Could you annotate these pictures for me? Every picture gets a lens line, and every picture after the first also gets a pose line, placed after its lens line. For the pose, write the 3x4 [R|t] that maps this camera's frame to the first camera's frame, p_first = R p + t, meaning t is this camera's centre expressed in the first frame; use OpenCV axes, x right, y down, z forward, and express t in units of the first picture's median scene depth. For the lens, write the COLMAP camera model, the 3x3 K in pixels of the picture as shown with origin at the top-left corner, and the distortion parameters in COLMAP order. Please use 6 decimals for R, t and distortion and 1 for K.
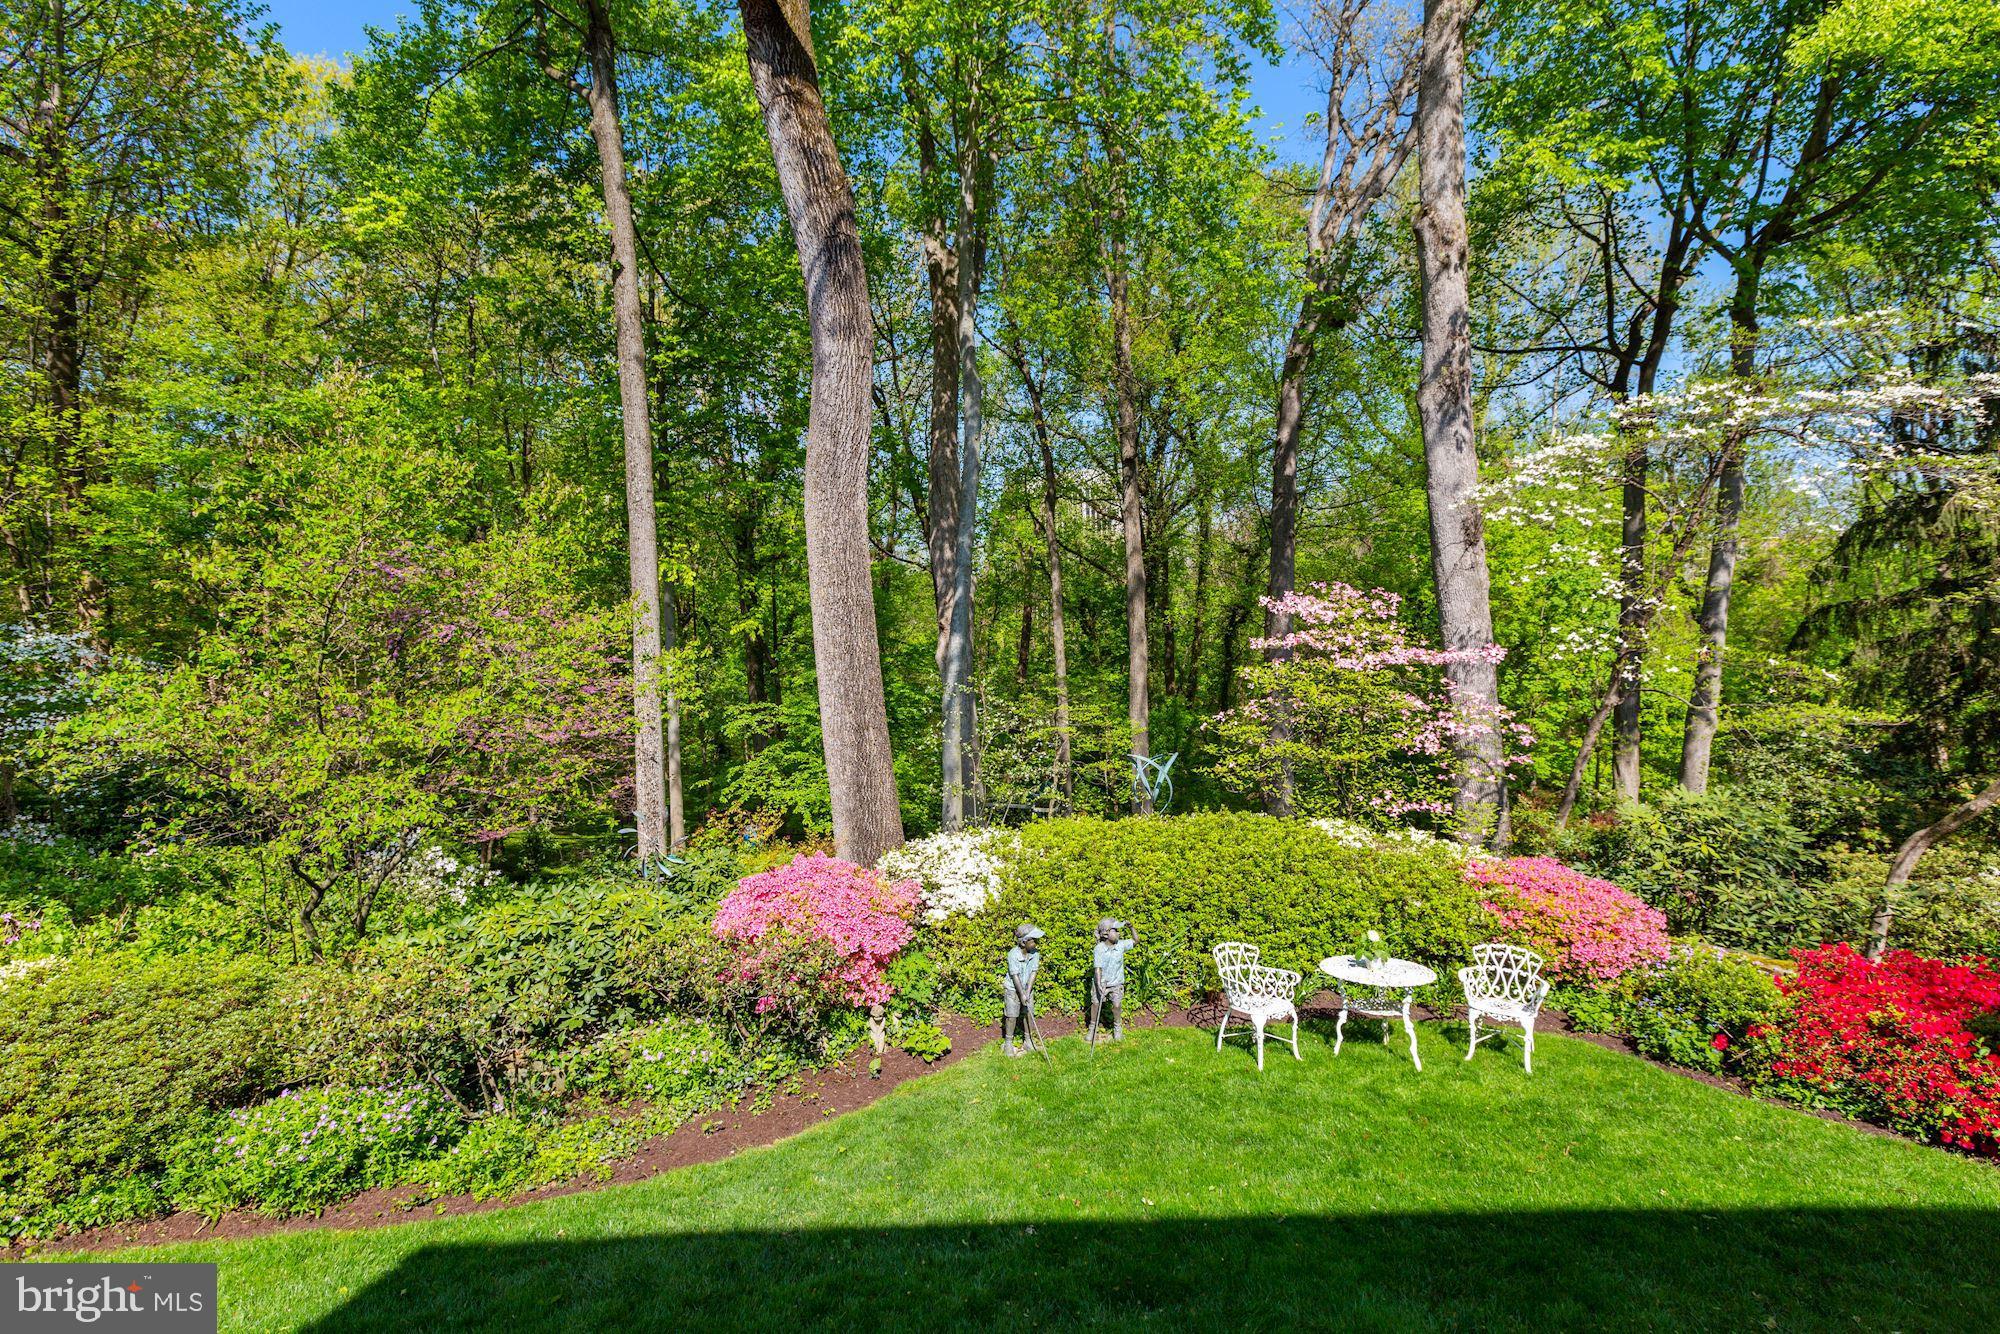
lens RADIAL K [[874.2, 0, 962.3], [0, 874.2, 676.0], [0, 0, 1]] dist [0.001946, 0.000323]
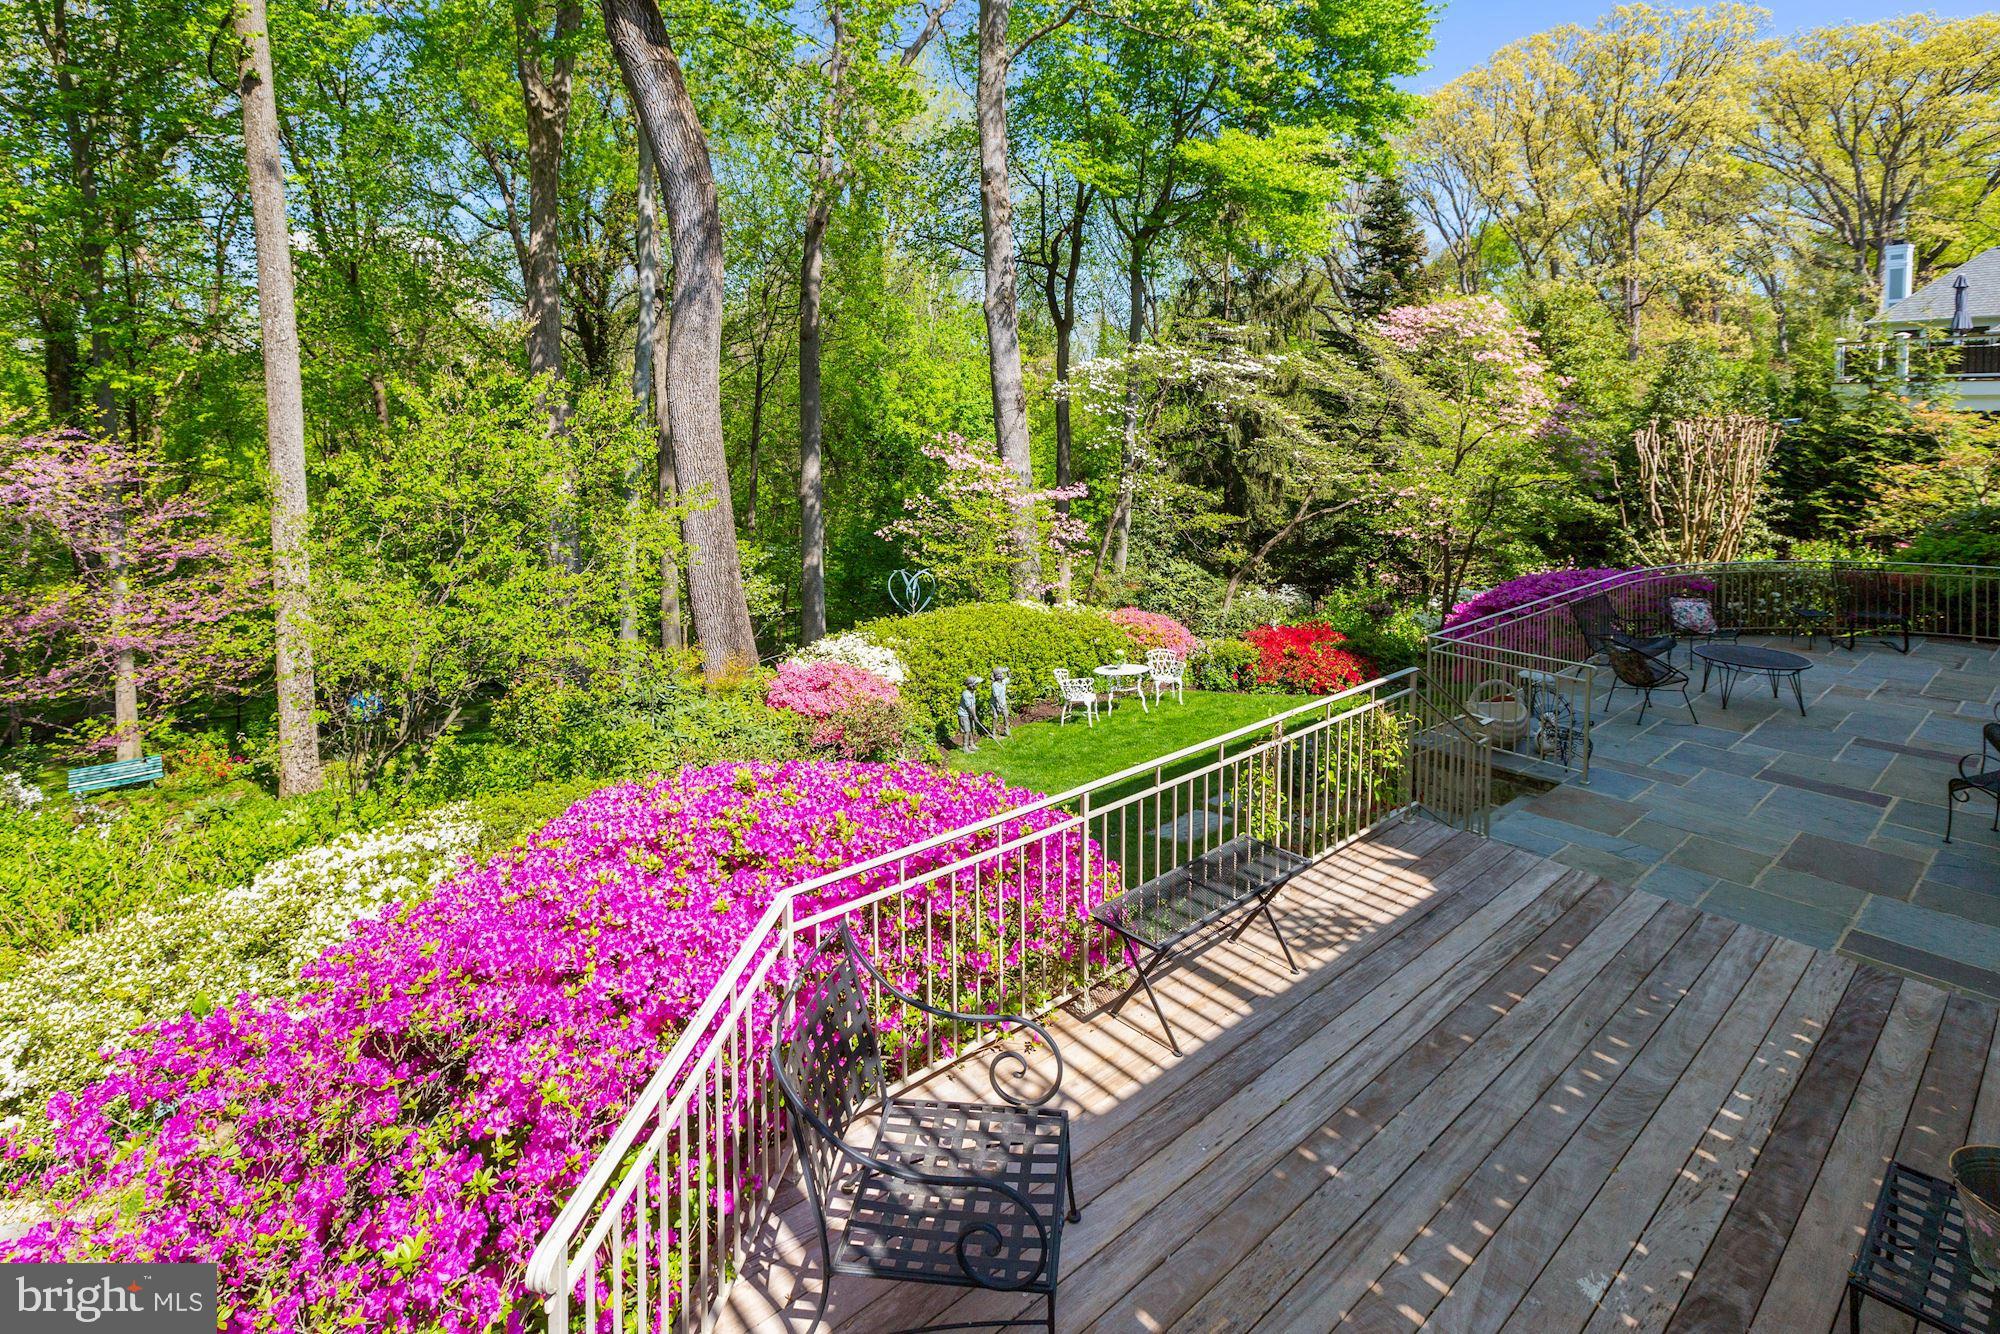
lens RADIAL K [[953.4, 0, 940.7], [0, 953.4, 479.8], [0, 0, 1]] dist [0.002952, 0.001105]
pose [[0.798013, -0.033594, 0.601703, -1.107122], [0.033547, 0.999373, 0.011303, -0.123212], [-0.601705, 0.011165, 0.798640, -0.455373]]
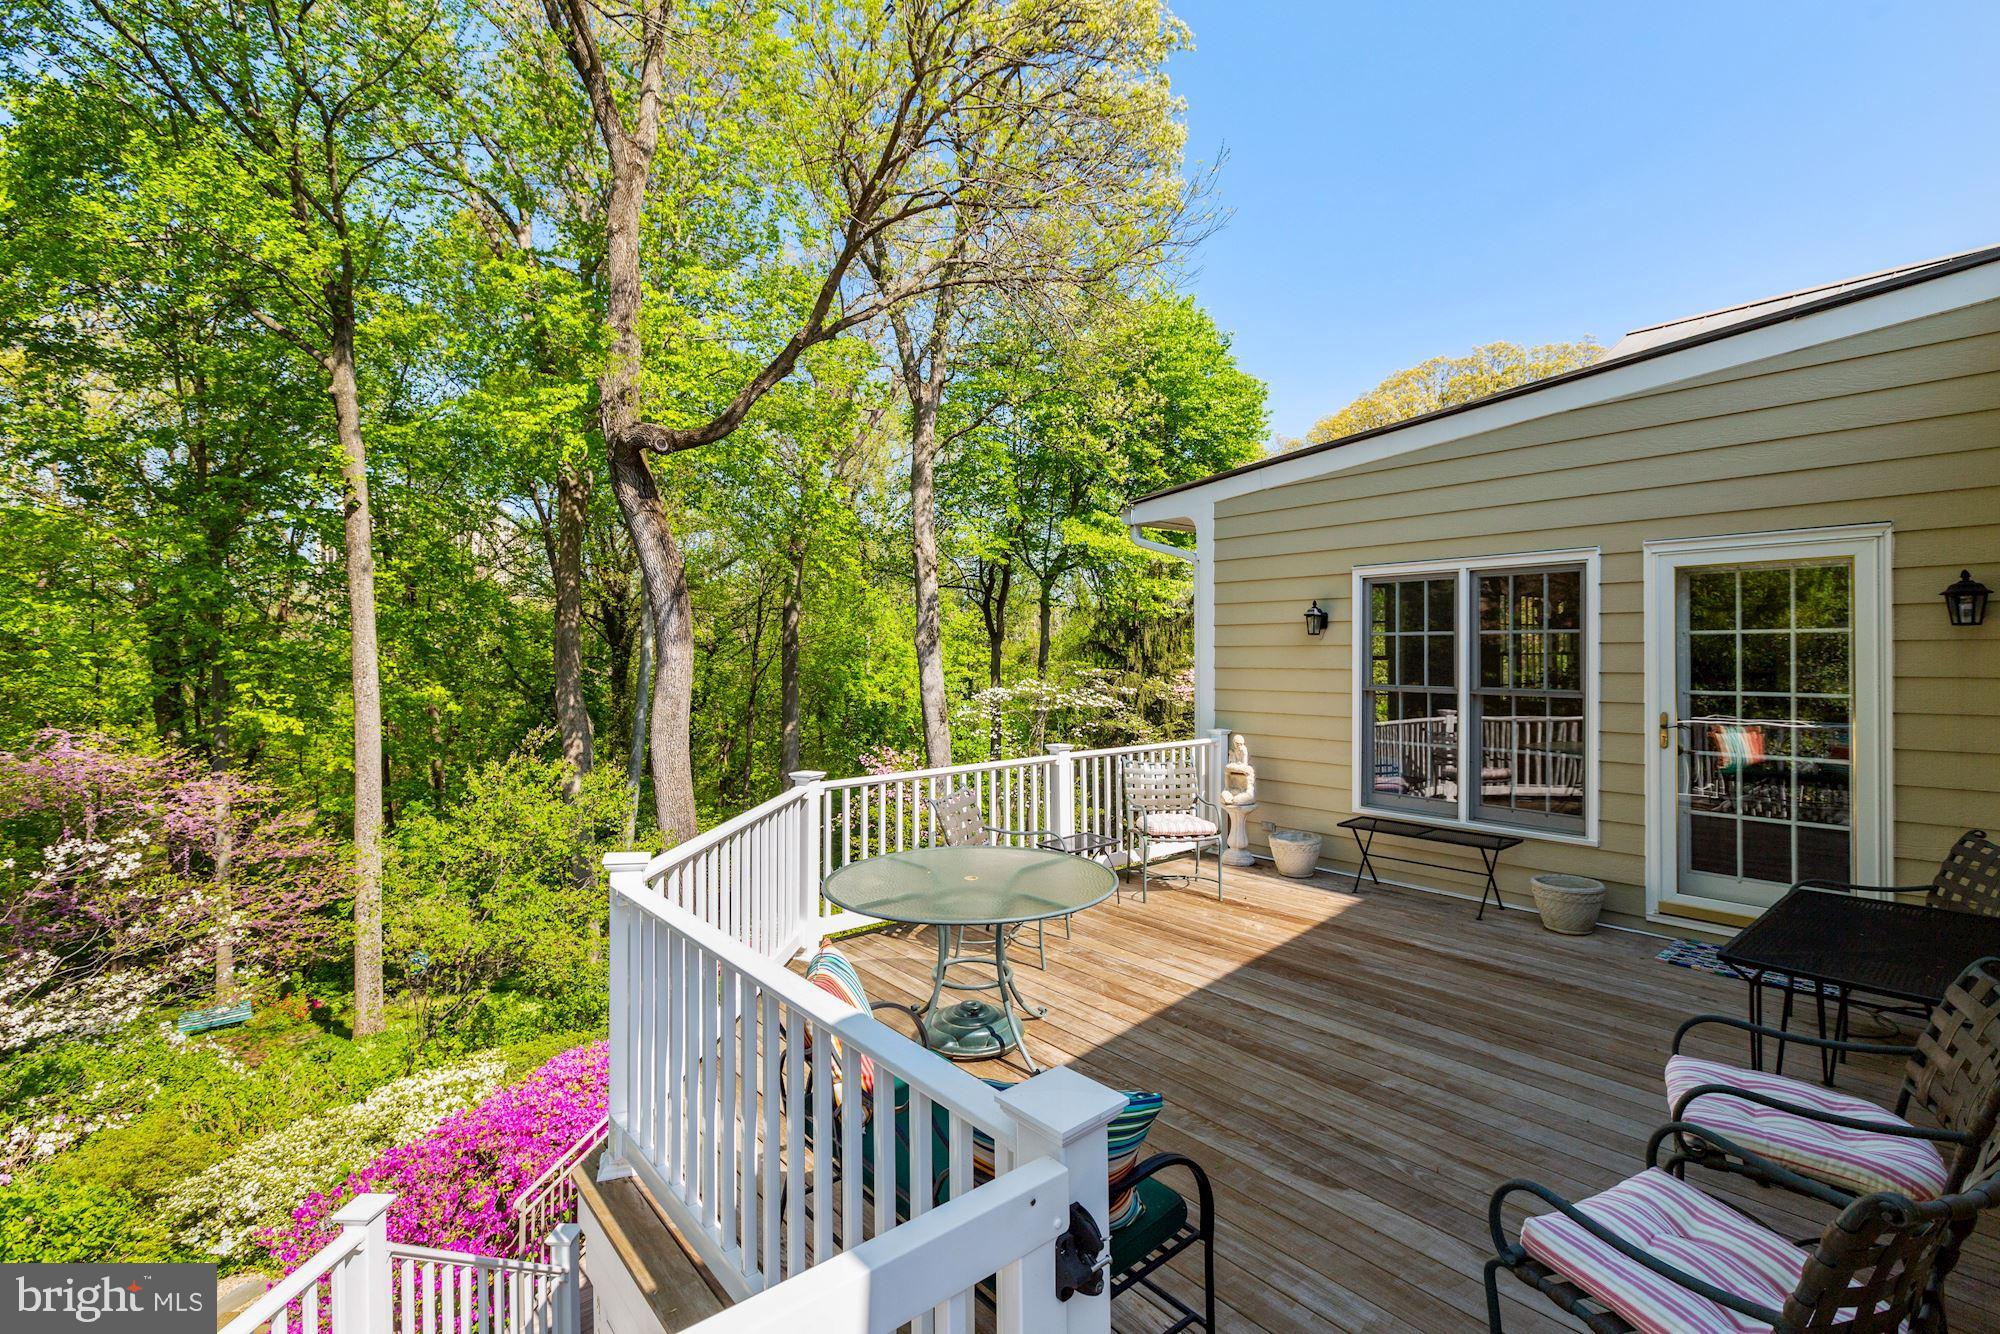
lens RADIAL K [[879.2, 0, 958.2], [0, 879.2, 673.5], [0, 0, 1]] dist [0.001722, -0.000217]
pose [[0.788319, 0.000745, 0.615267, -1.230322], [0.031876, 0.998607, -0.042050, -0.369666], [-0.614441, 0.052761, 0.787197, -1.124147]]
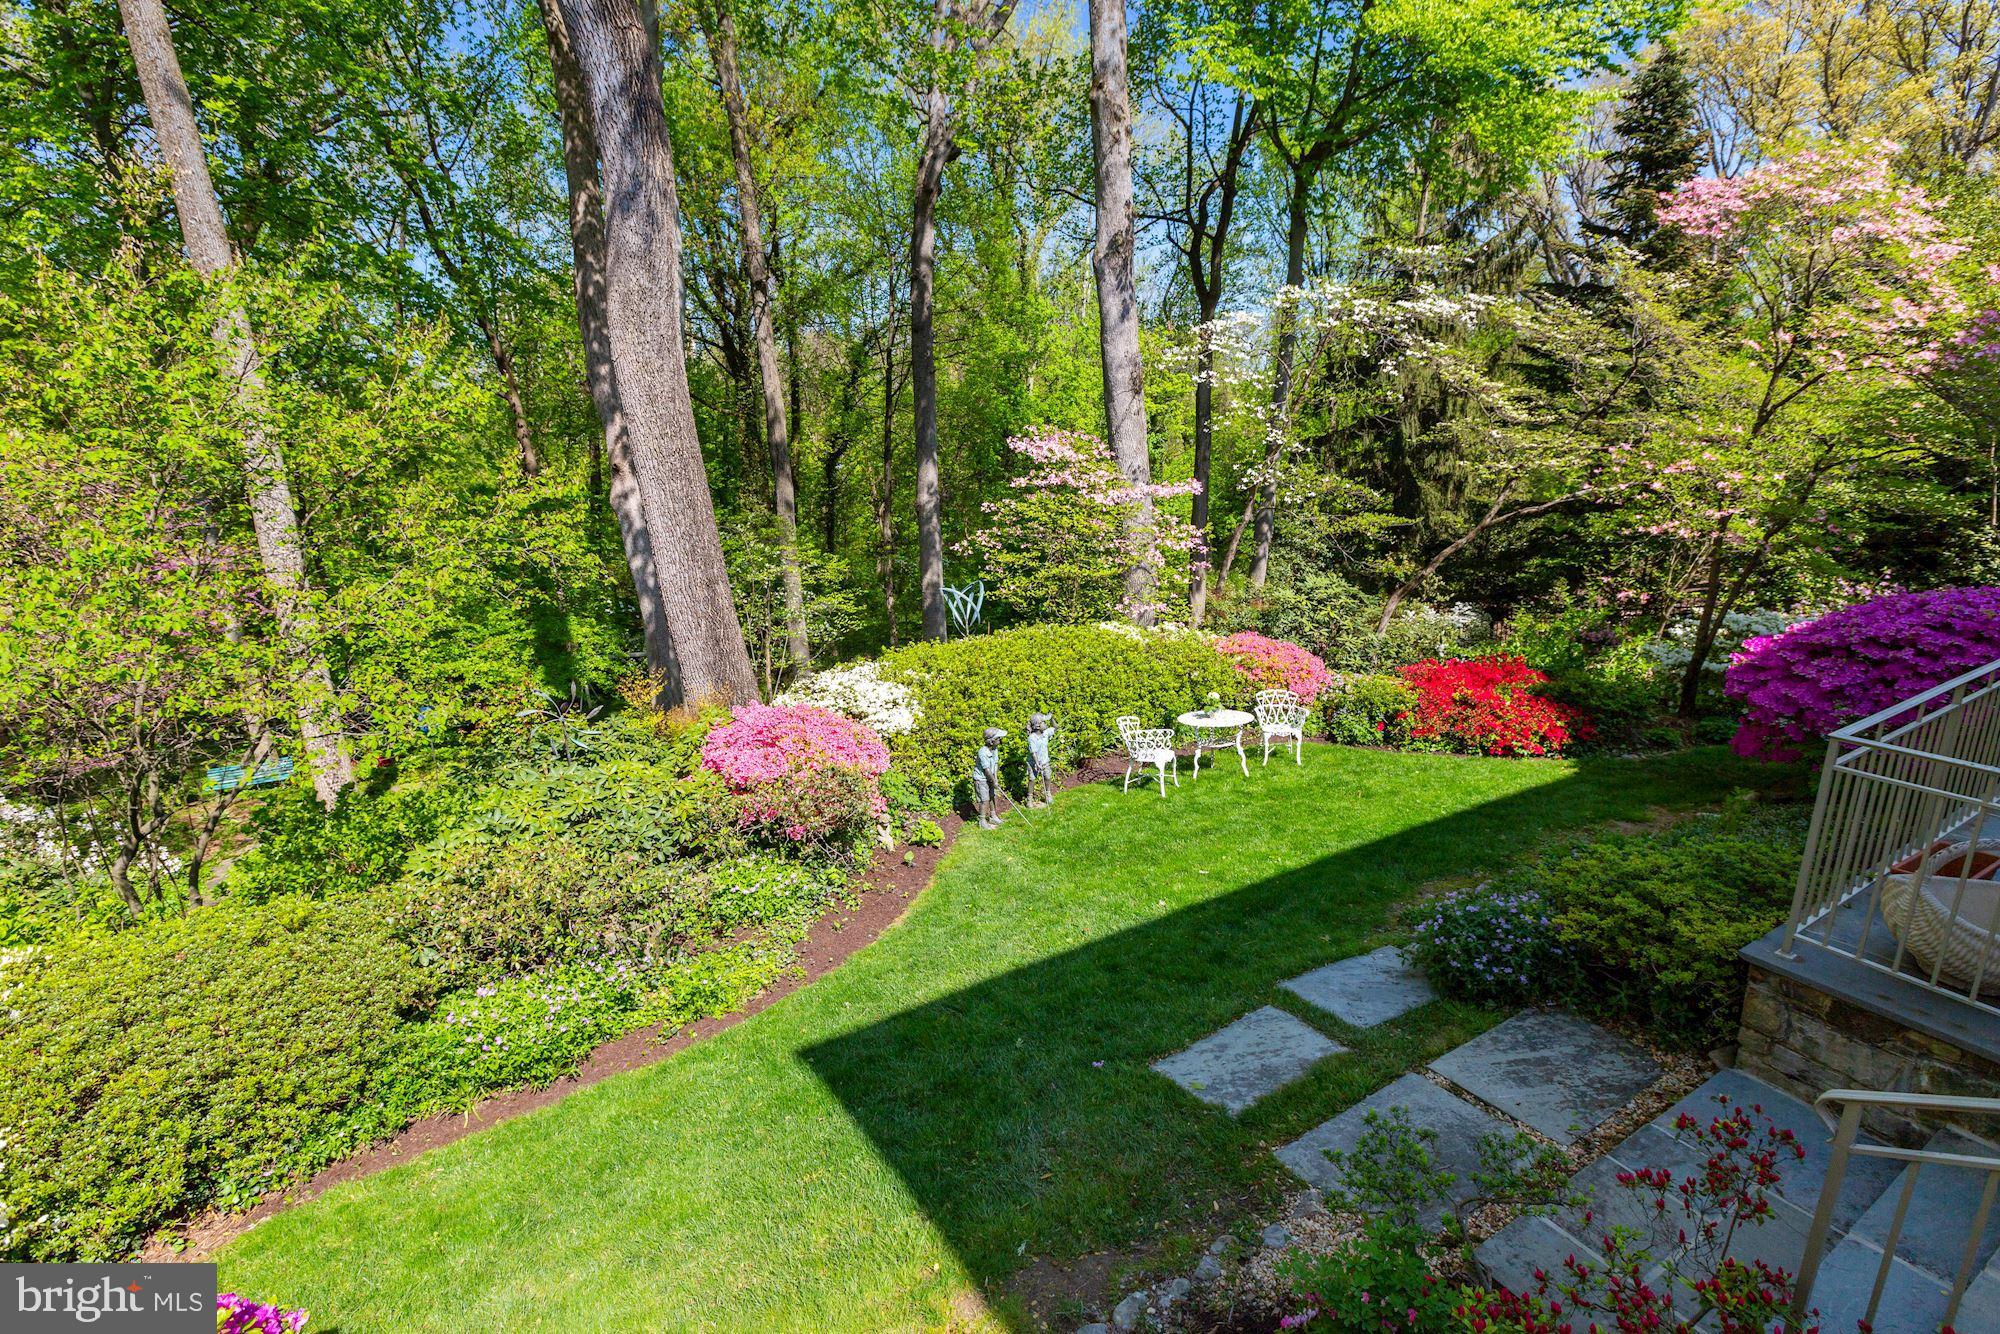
lens RADIAL K [[879.2, 0, 958.2], [0, 879.2, 673.5], [0, 0, 1]] dist [0.001722, -0.000217]
pose [[0.886542, -0.131926, 0.443439, -0.540731], [0.046227, 0.978945, 0.198823, -0.044912], [-0.460332, -0.155767, 0.873974, -0.063537]]
